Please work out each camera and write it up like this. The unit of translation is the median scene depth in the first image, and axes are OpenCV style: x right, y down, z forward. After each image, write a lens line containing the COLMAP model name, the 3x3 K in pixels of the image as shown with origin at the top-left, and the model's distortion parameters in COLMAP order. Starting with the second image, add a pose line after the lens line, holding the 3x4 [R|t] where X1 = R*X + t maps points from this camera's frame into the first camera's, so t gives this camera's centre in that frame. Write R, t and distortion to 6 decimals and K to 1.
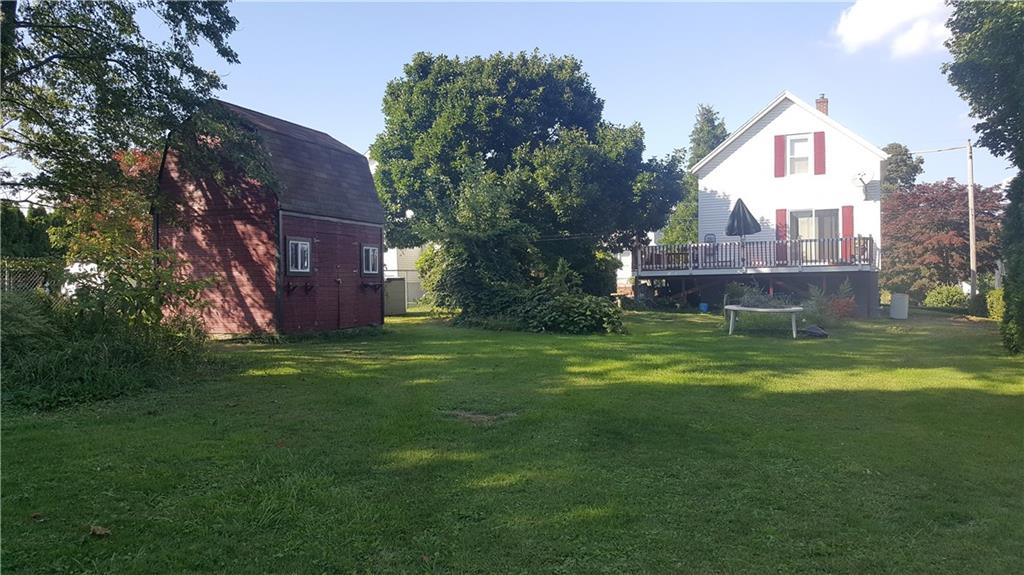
lens RADIAL K [[776.1, 0, 509.2], [0, 776.1, 312.3], [0, 0, 1]] dist [0.112967, -0.237711]
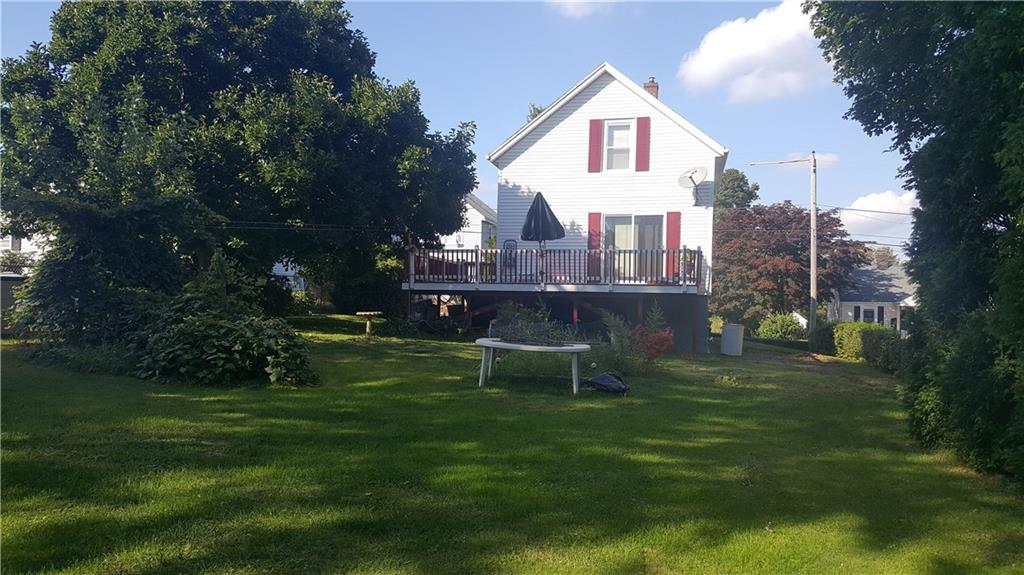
lens RADIAL K [[777.7, 0, 513.9], [0, 777.7, 299.8], [0, 0, 1]] dist [0.296963, -0.758857]
pose [[0.980945, 0.037265, 0.190679, 0.135820], [-0.030726, 0.998838, -0.037139, -0.012902], [-0.191842, 0.030572, 0.980950, 0.277737]]
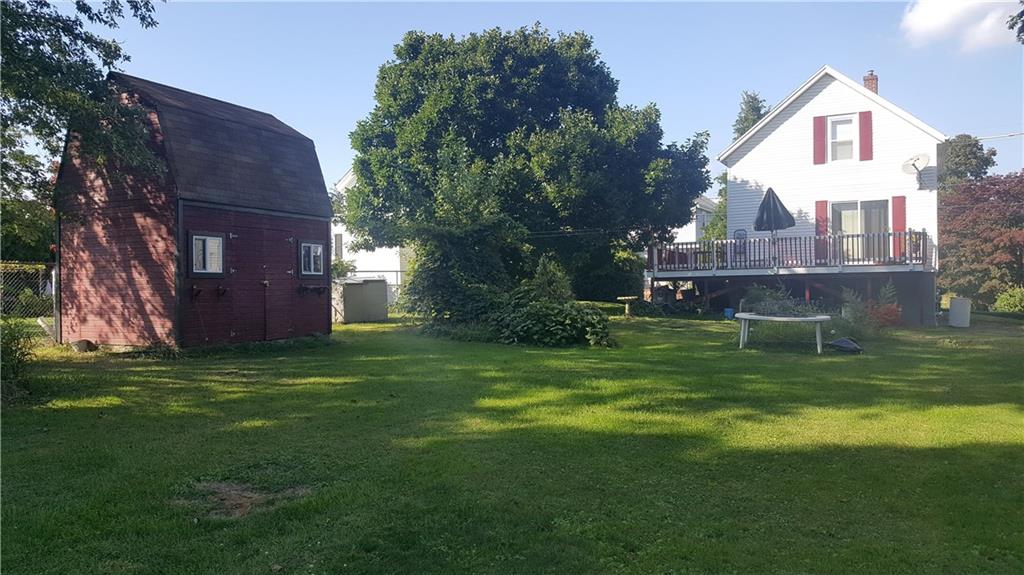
lens RADIAL K [[784.2, 0, 496.6], [0, 784.2, 307.0], [0, 0, 1]] dist [0.105566, -0.243900]
pose [[0.996607, 0.002656, -0.082262, 0.068362], [-0.003318, 0.999963, -0.007910, -0.005673], [0.082237, 0.008156, 0.996579, 0.107159]]
